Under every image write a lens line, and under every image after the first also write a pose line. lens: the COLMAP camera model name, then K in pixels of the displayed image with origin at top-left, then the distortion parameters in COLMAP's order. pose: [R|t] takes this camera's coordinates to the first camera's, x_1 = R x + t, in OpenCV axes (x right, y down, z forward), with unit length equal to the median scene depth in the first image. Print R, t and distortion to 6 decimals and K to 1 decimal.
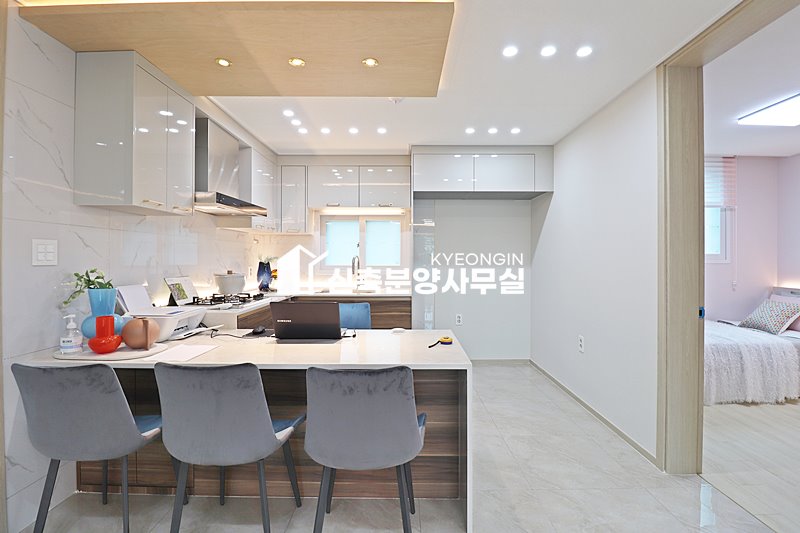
lens RADIAL K [[370.4, 0, 402.4], [0, 370.4, 257.3], [0, 0, 1]] dist [-0.000749, -0.014067]
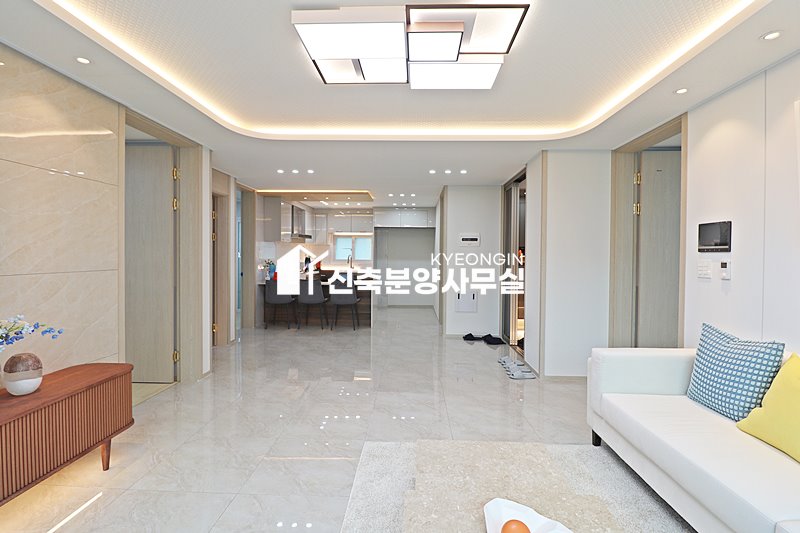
lens RADIAL K [[377.9, 0, 402.1], [0, 377.9, 260.2], [0, 0, 1]] dist [-0.010273, -0.000301]
pose [[0.999418, 0.011001, -0.032303, 0.303583], [-0.010641, 0.999879, 0.011304, -0.001507], [0.032423, -0.010954, 0.999414, -1.438228]]
